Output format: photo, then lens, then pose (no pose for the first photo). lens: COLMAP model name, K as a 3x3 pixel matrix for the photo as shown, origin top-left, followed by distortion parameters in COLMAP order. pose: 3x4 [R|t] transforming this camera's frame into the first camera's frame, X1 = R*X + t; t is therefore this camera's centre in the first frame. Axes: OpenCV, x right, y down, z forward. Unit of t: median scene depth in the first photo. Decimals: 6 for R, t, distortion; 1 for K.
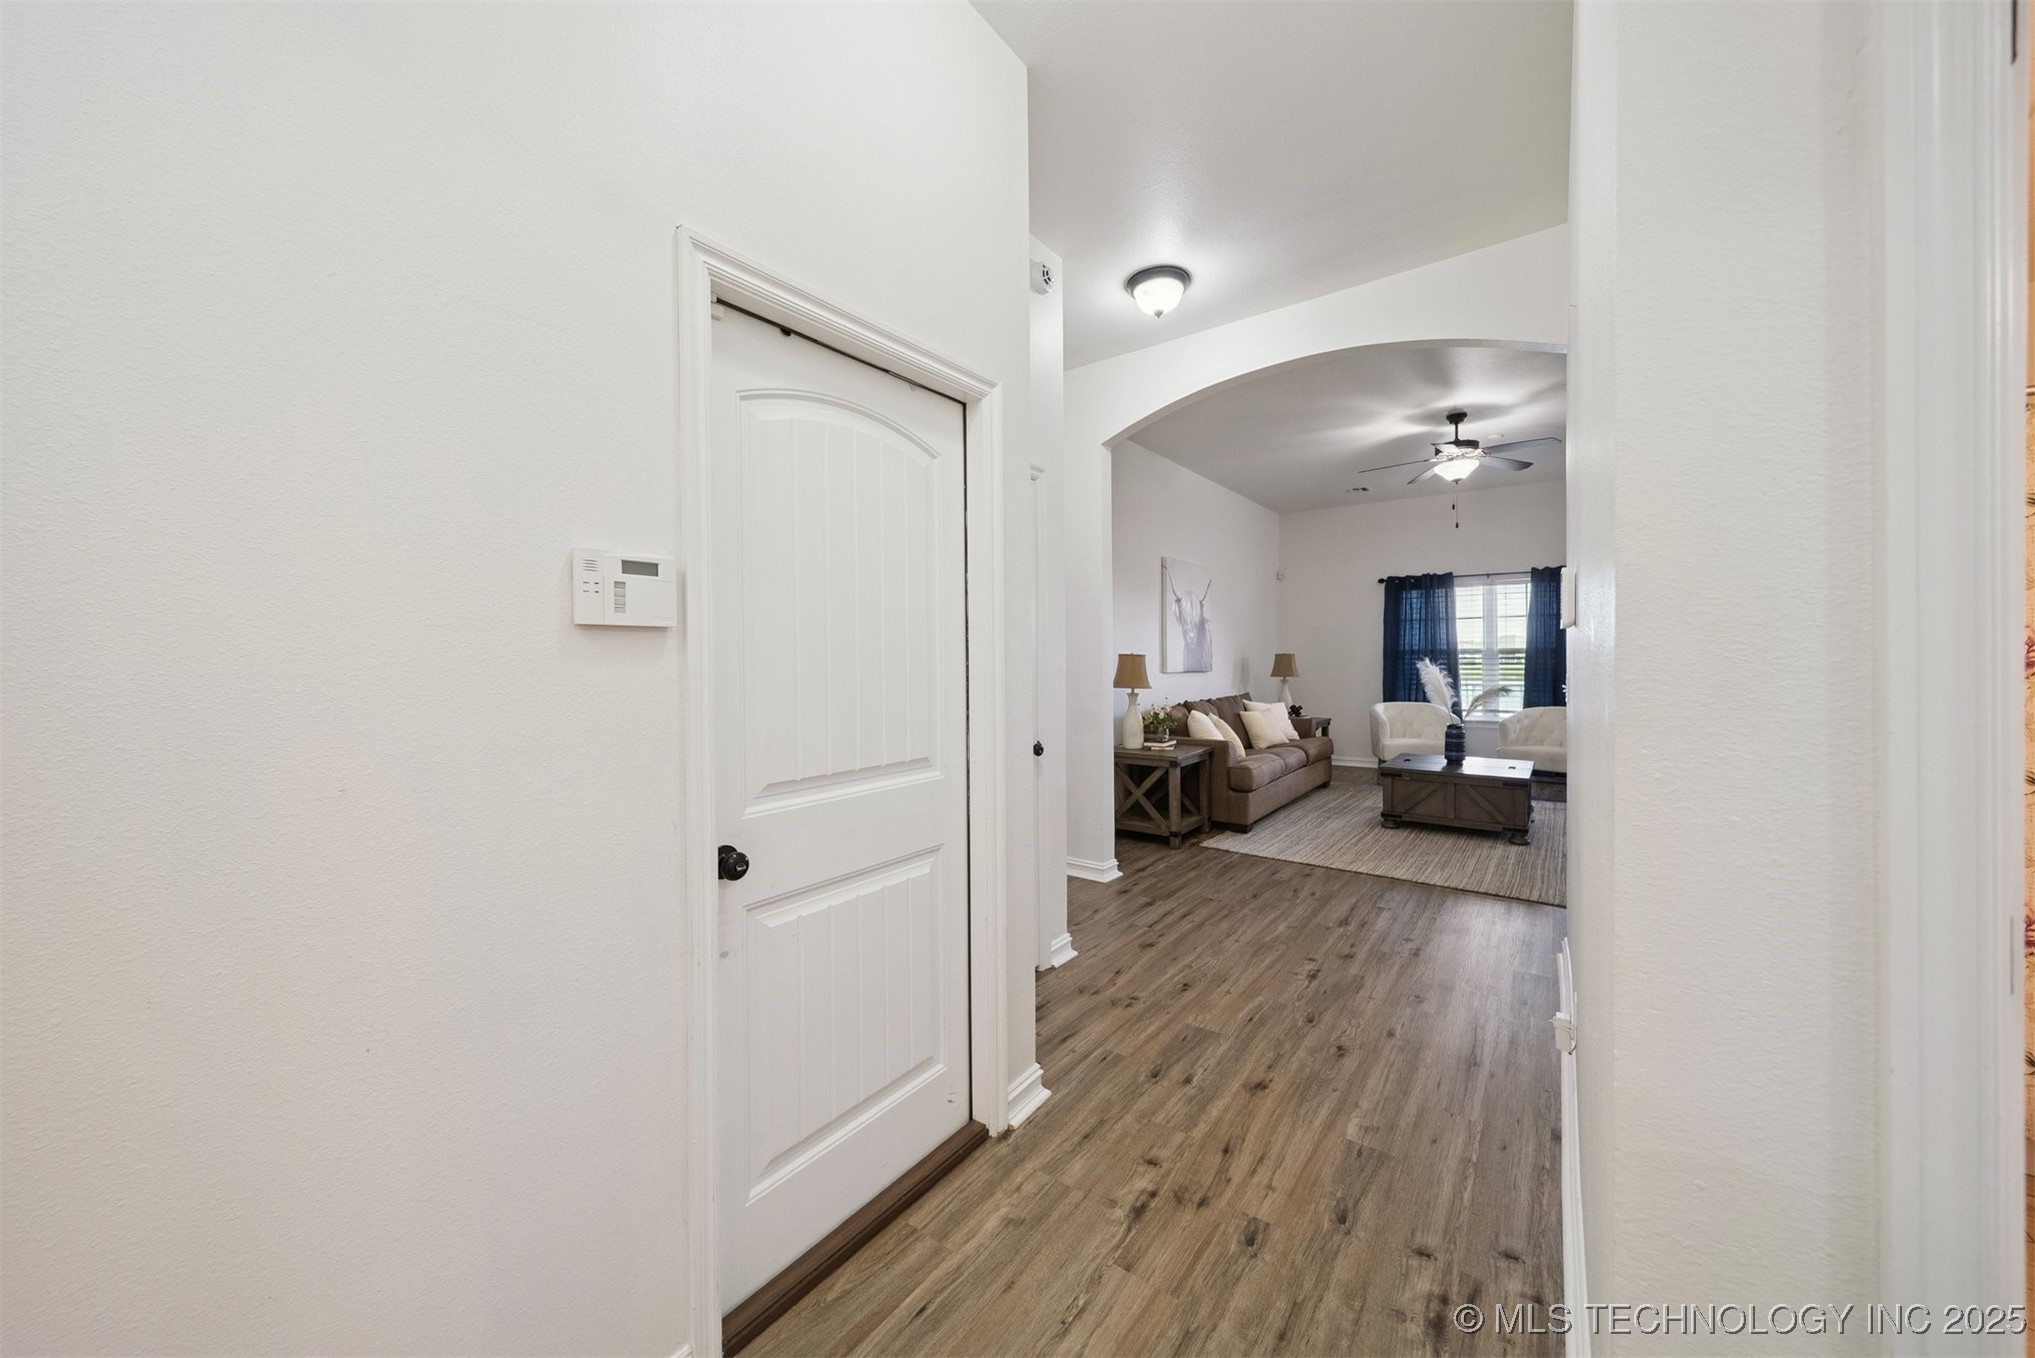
lens RADIAL K [[728.2, 0, 1016.5], [0, 728.2, 655.3], [0, 0, 1]] dist [0.000282, 0.000246]
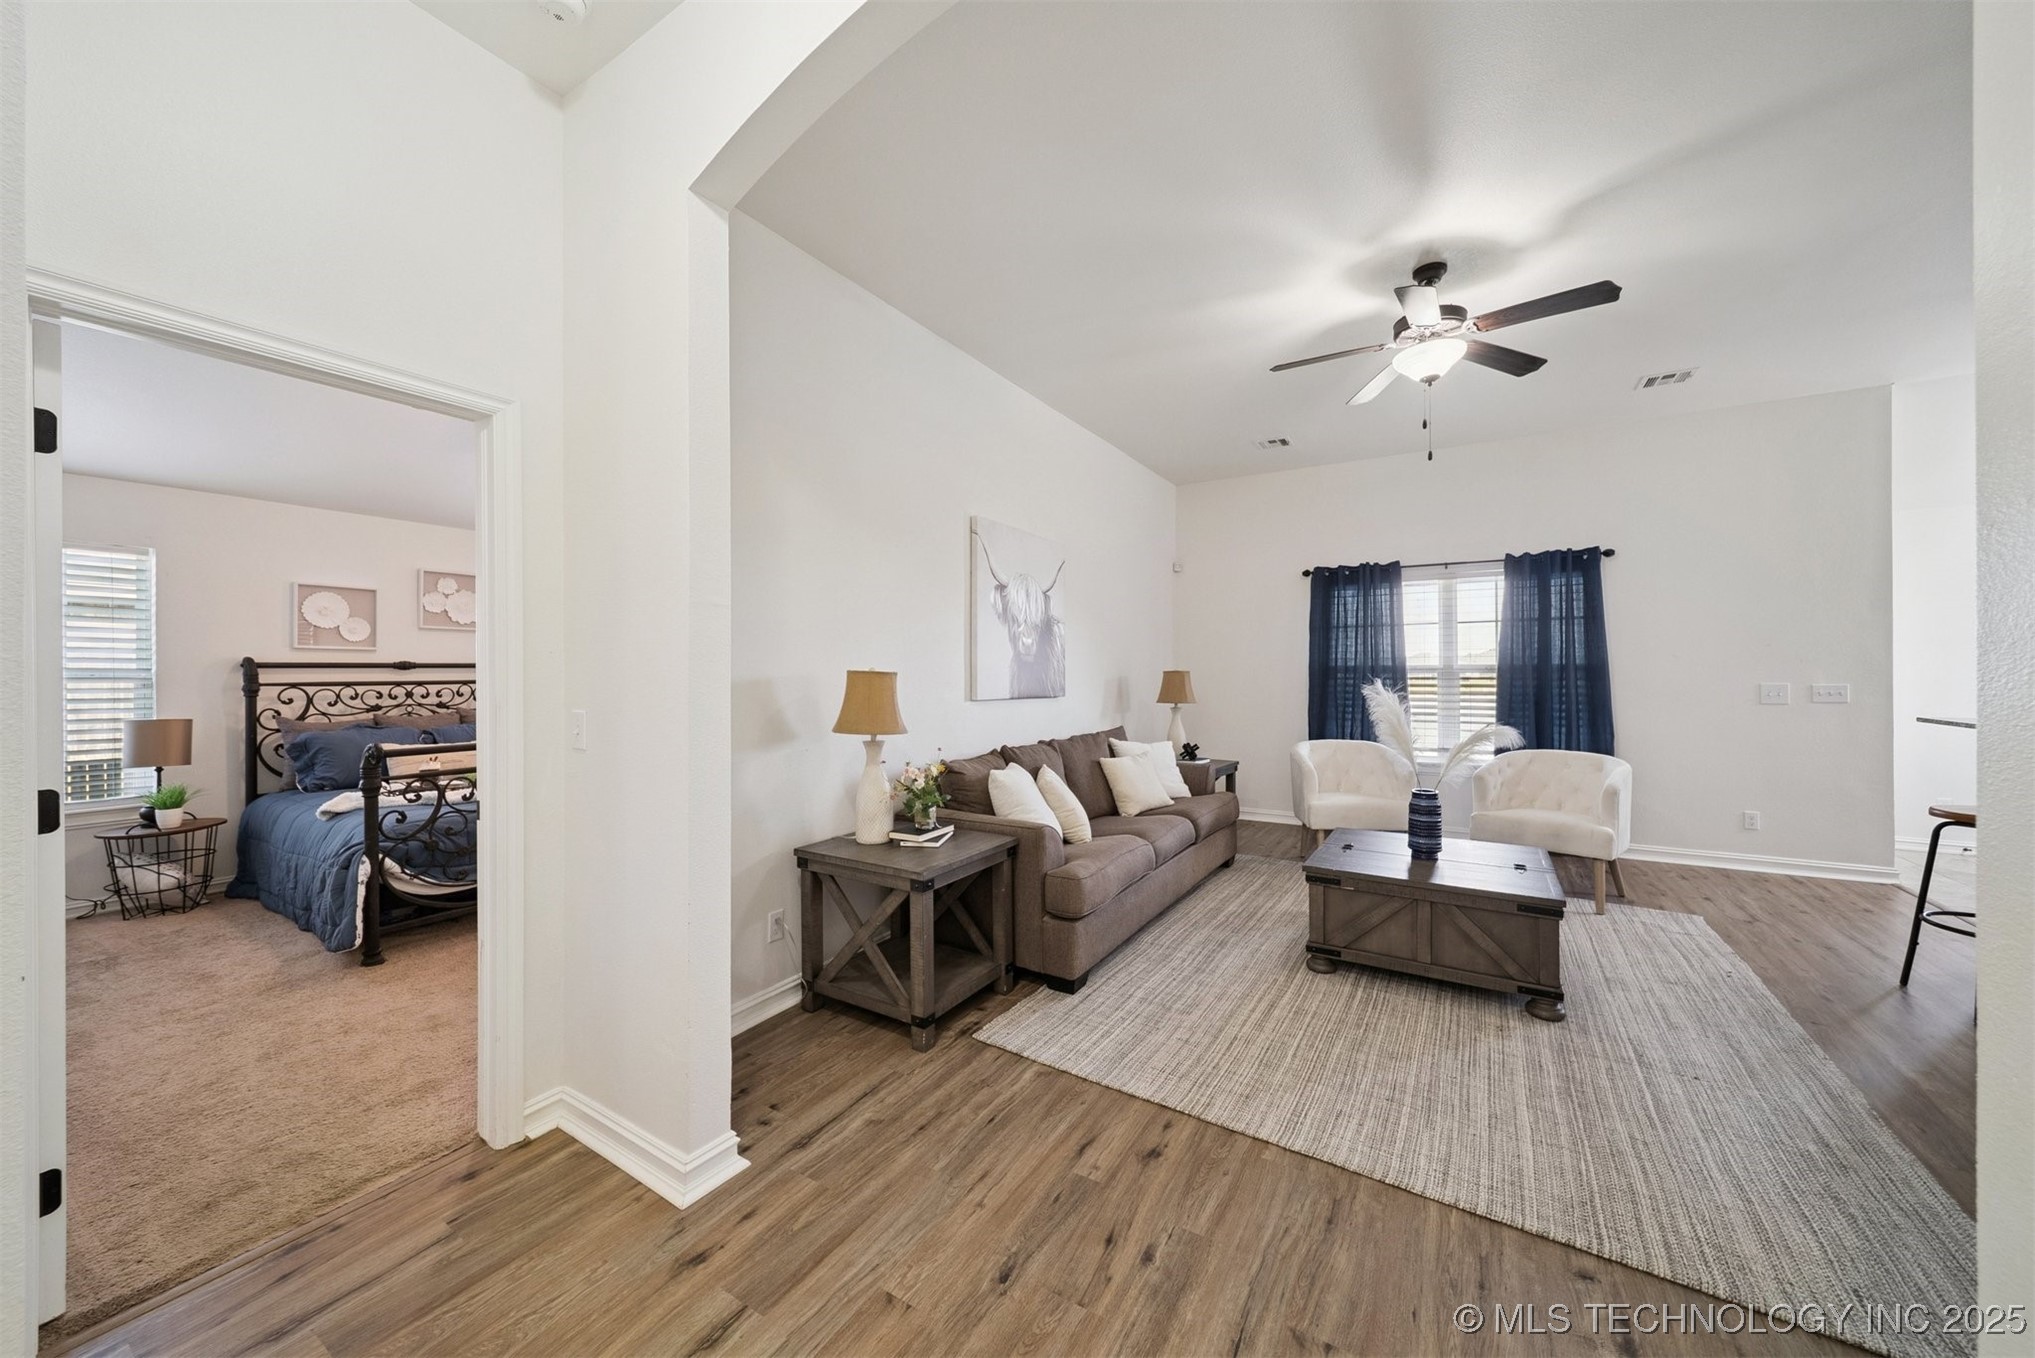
lens RADIAL K [[728.2, 0, 1016.5], [0, 728.2, 655.3], [0, 0, 1]] dist [0.000282, 0.000246]
pose [[0.996342, 0.007786, 0.085097, 0.201343], [-0.006121, 0.999785, -0.019801, -0.002839], [-0.085233, 0.019207, 0.996176, 0.401529]]
